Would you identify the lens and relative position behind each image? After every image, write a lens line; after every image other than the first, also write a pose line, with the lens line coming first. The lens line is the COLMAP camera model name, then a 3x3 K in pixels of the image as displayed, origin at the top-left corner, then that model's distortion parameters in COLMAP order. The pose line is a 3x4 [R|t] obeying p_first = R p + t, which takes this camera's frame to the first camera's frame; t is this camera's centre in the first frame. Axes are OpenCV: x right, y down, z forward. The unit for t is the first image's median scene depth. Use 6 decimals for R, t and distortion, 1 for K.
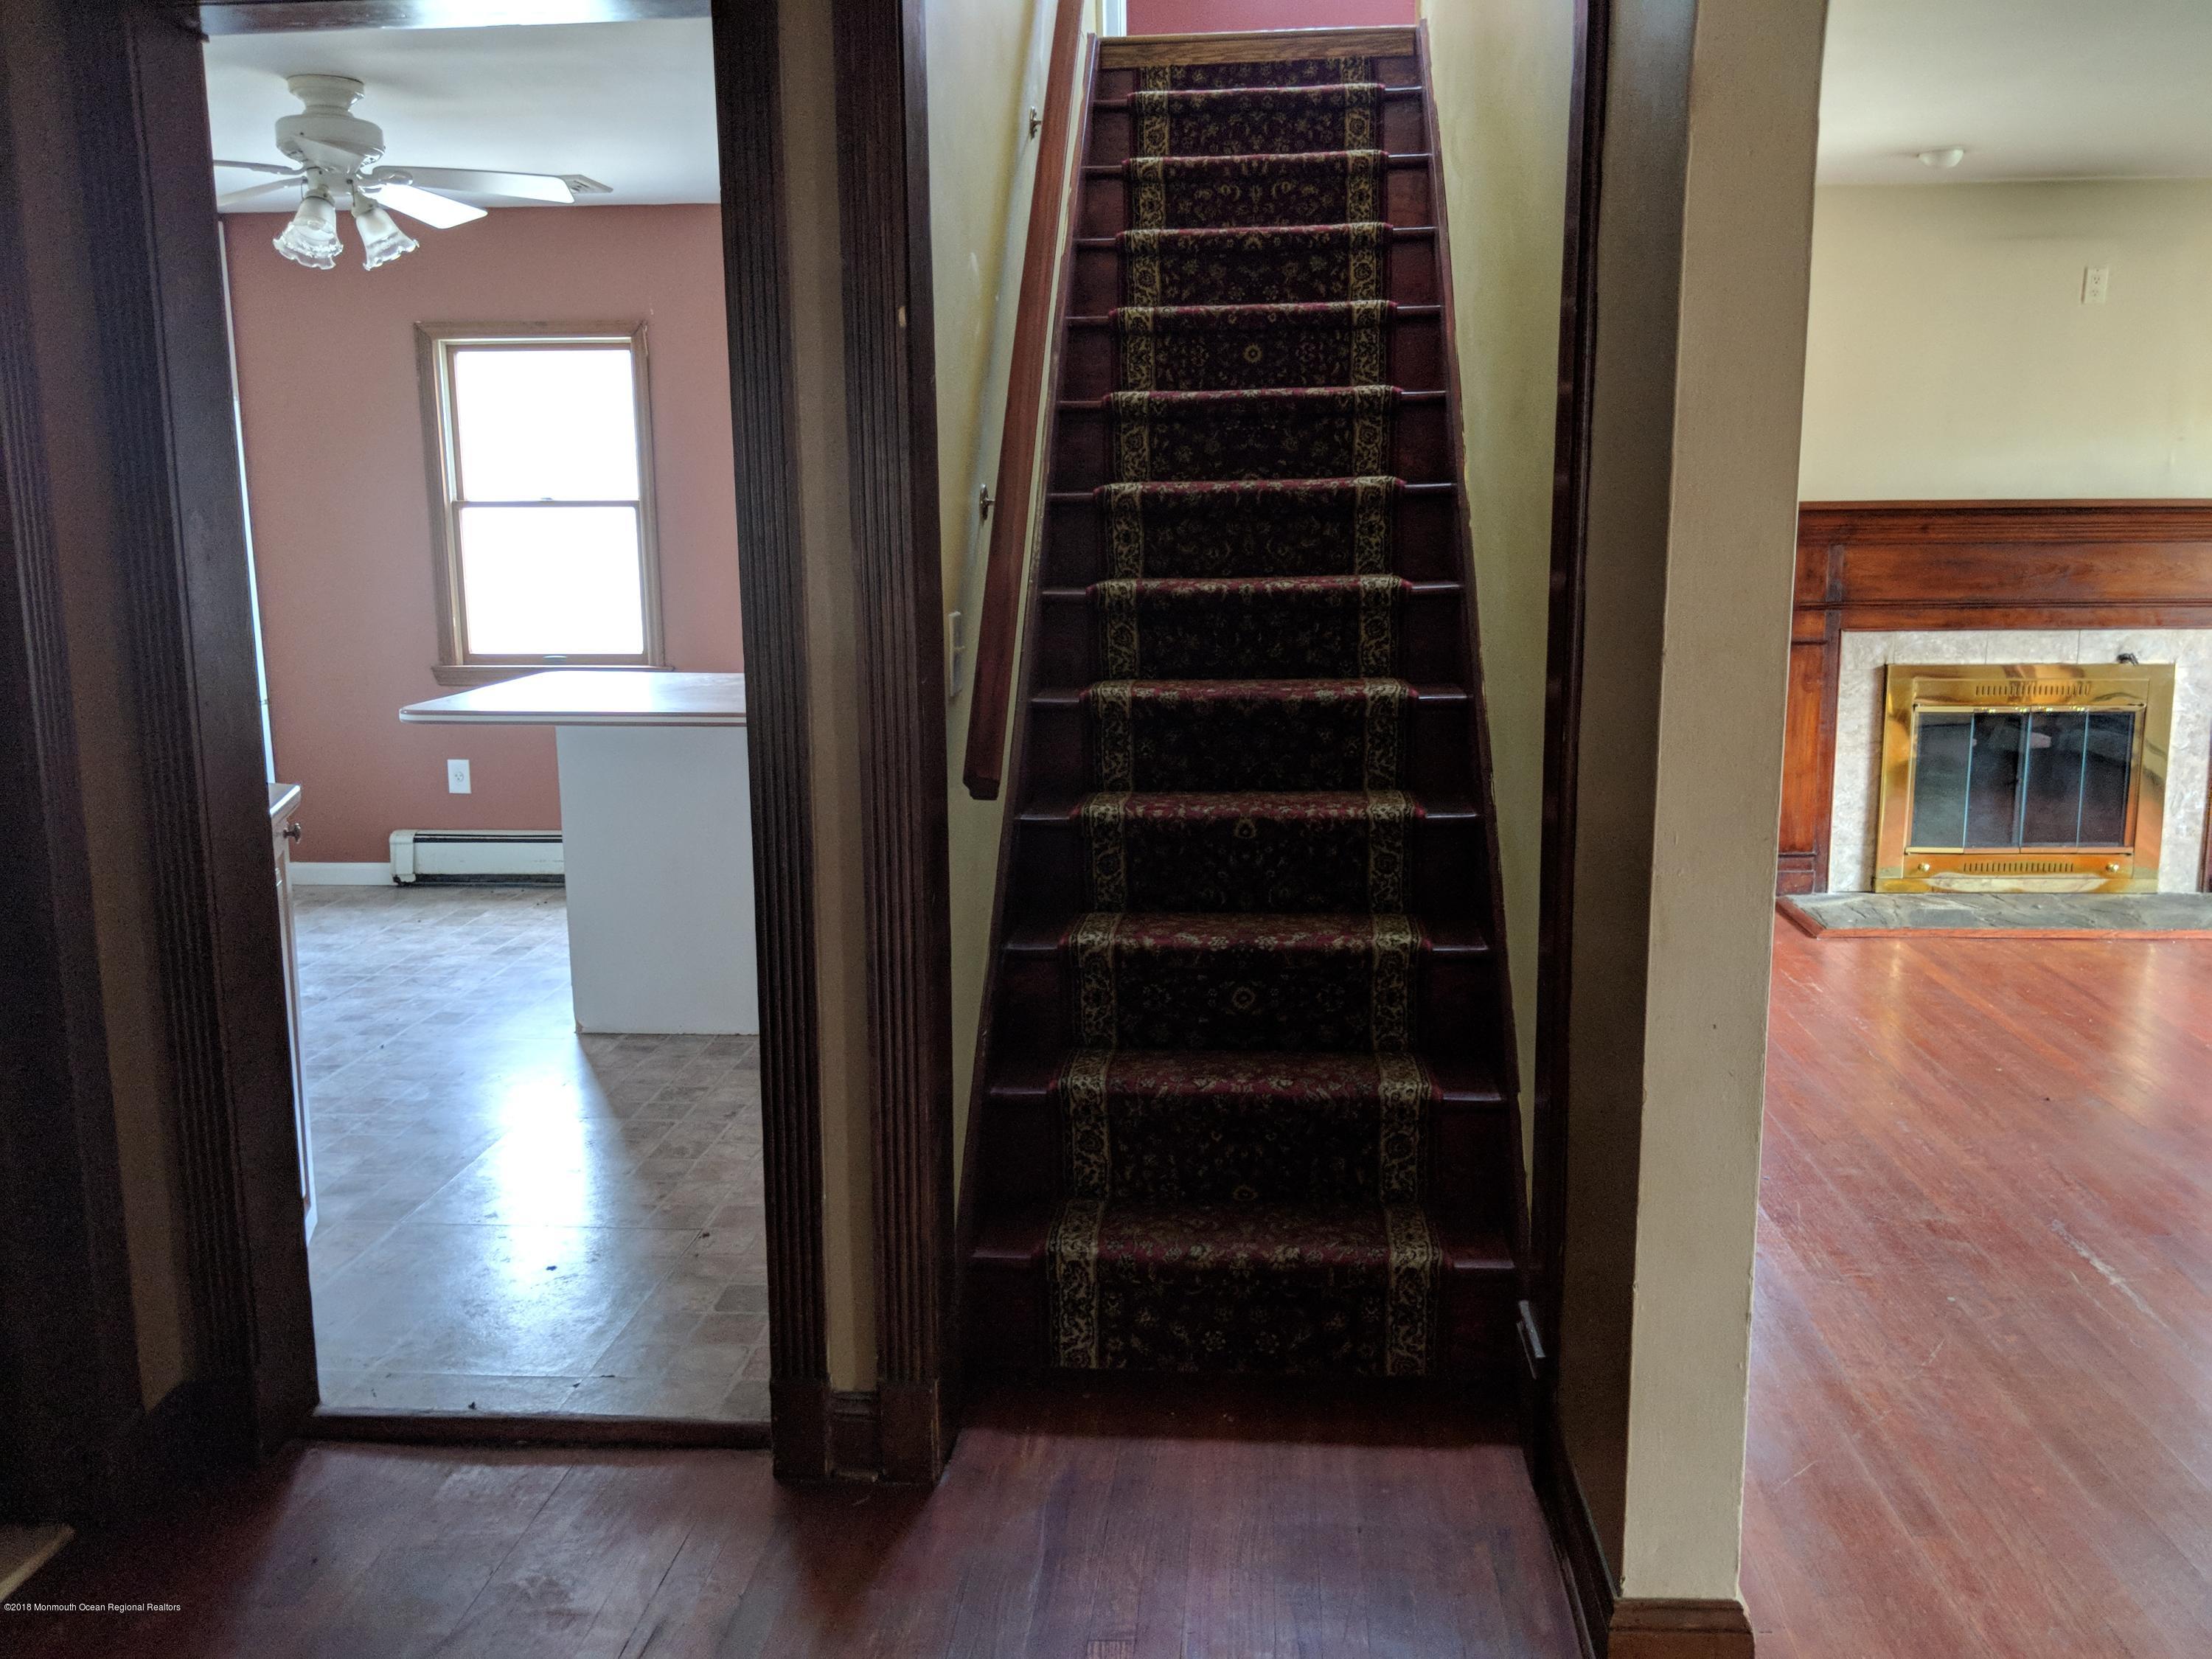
lens RADIAL K [[1773.2, 0, 1122.1], [0, 1773.2, 804.4], [0, 0, 1]] dist [0.023494, -0.030289]
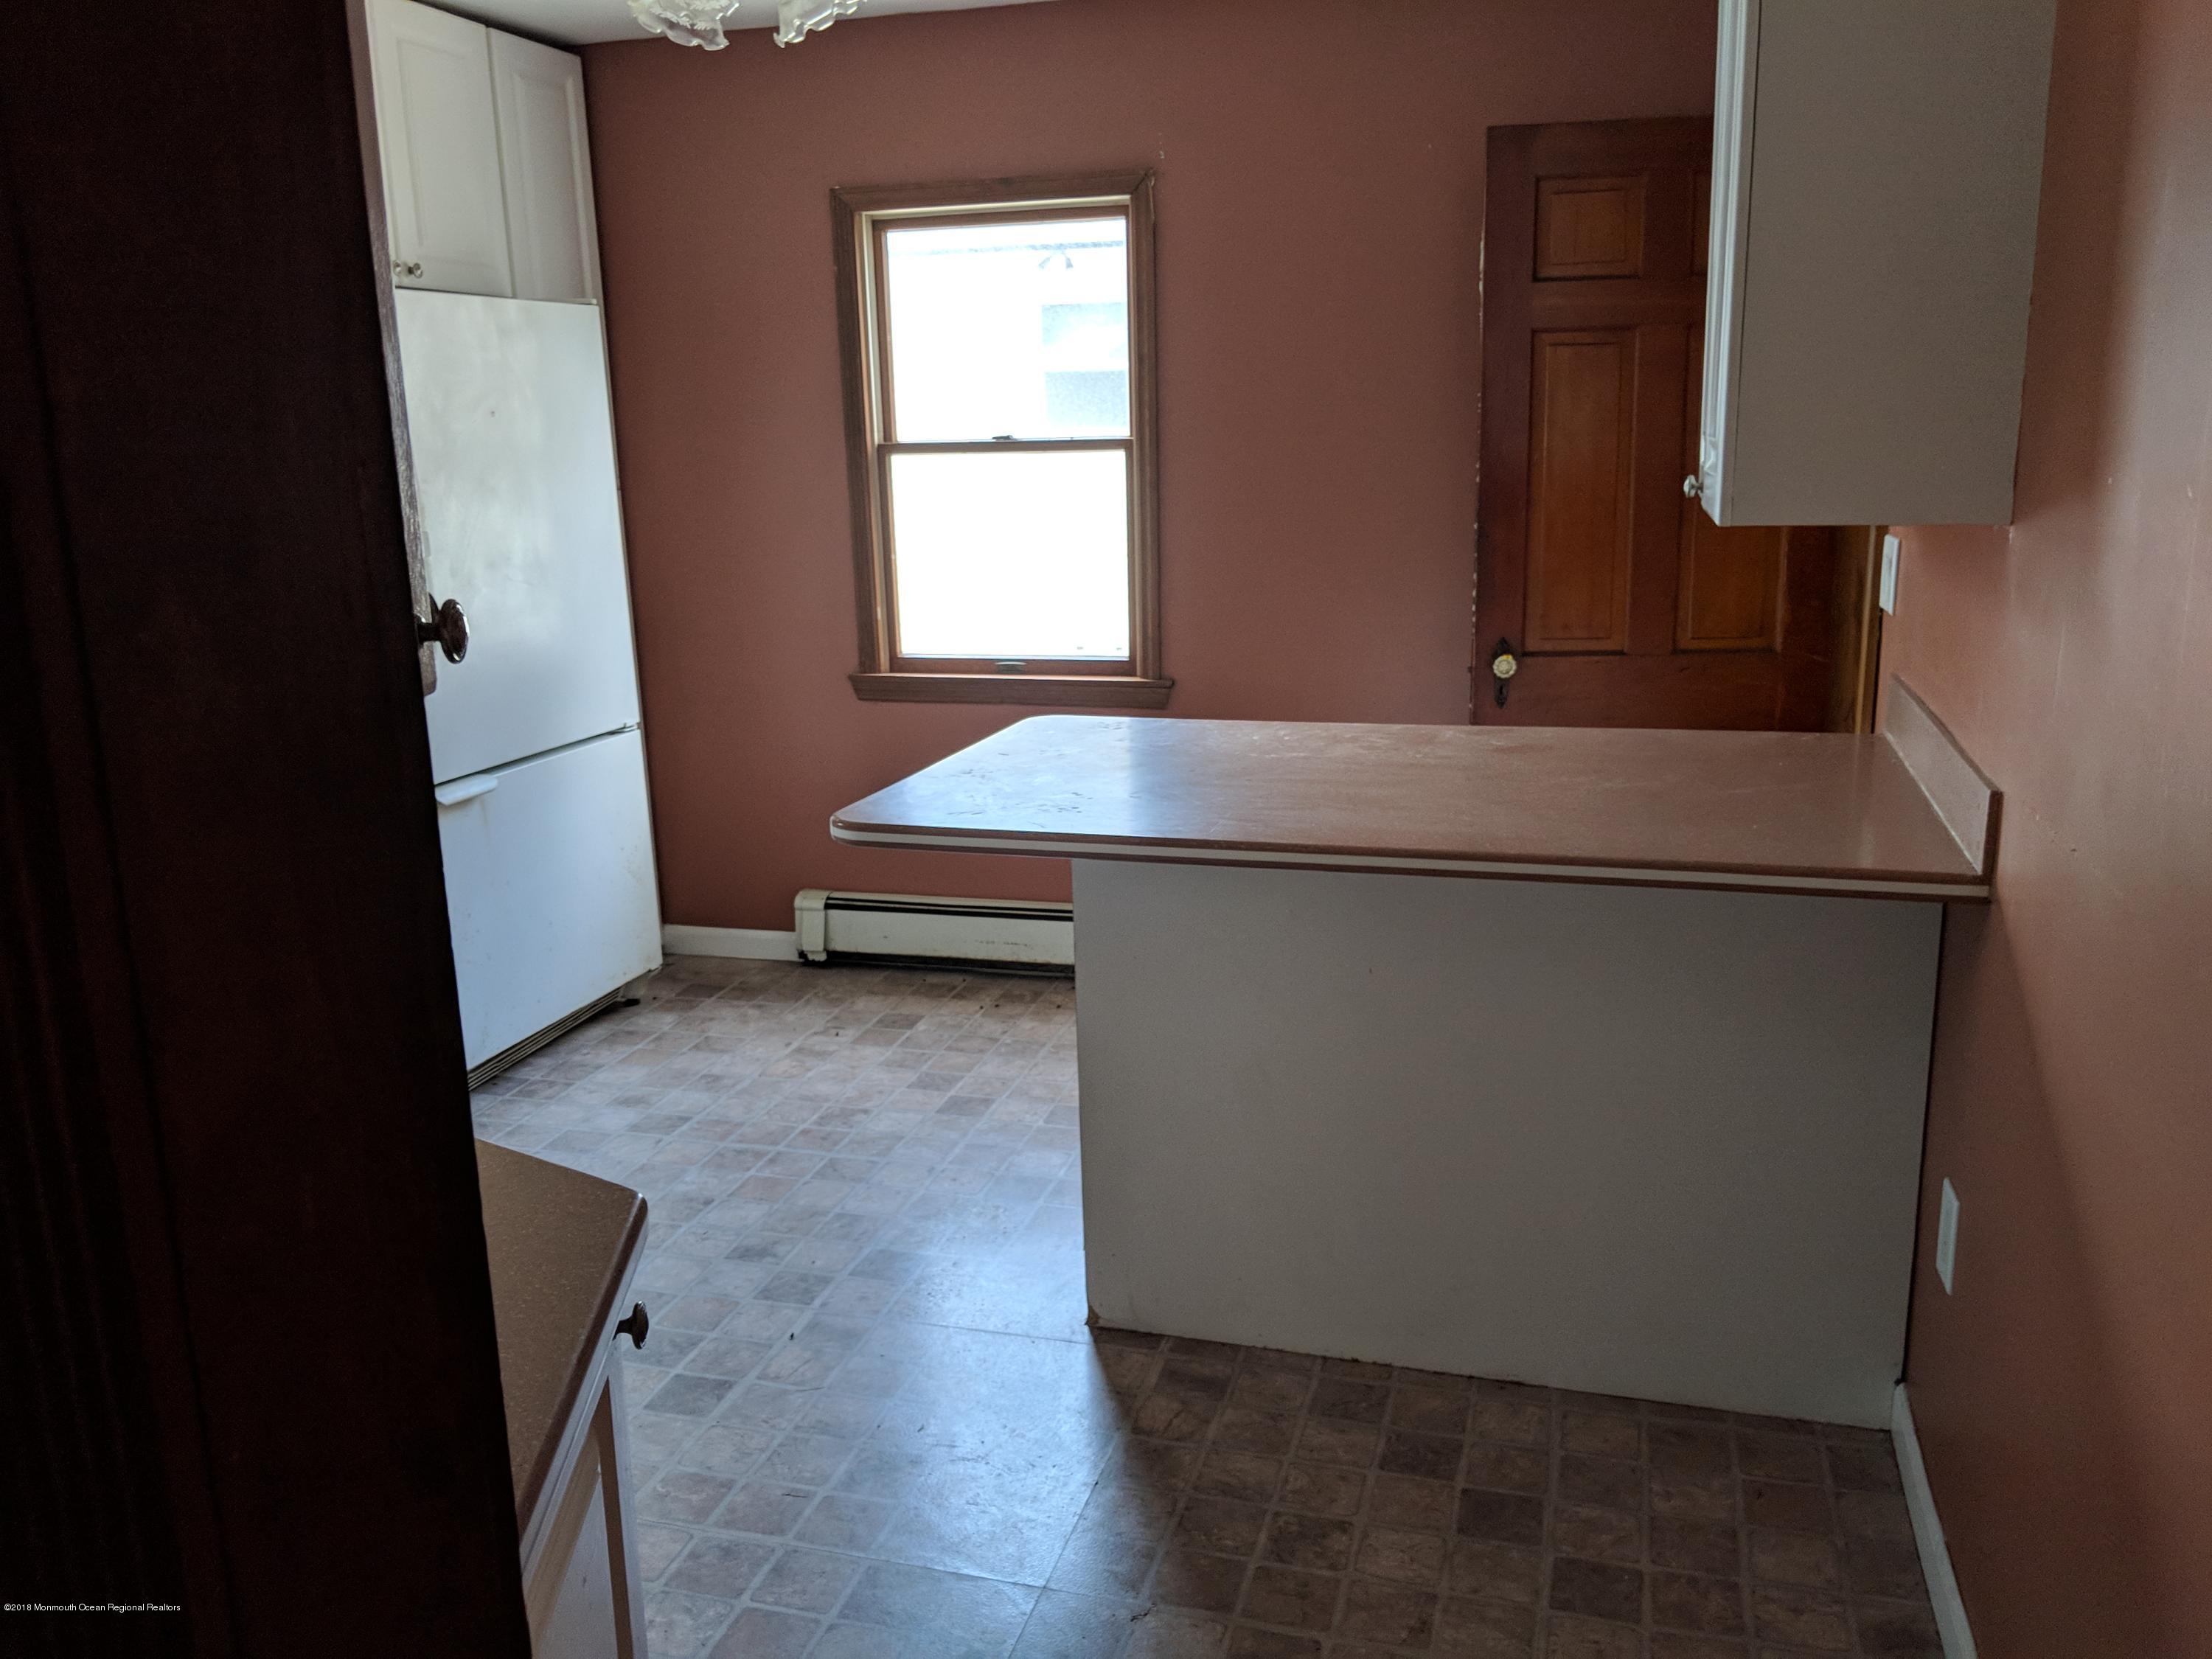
lens RADIAL K [[1773.2, 0, 1107.7], [0, 1773.2, 846.7], [0, 0, 1]] dist [0.023494, -0.030289]
pose [[0.978919, 0.030767, -0.201916, -0.158170], [-0.016820, 0.997375, 0.070431, -0.069786], [0.203553, -0.065550, 0.976867, 0.357368]]
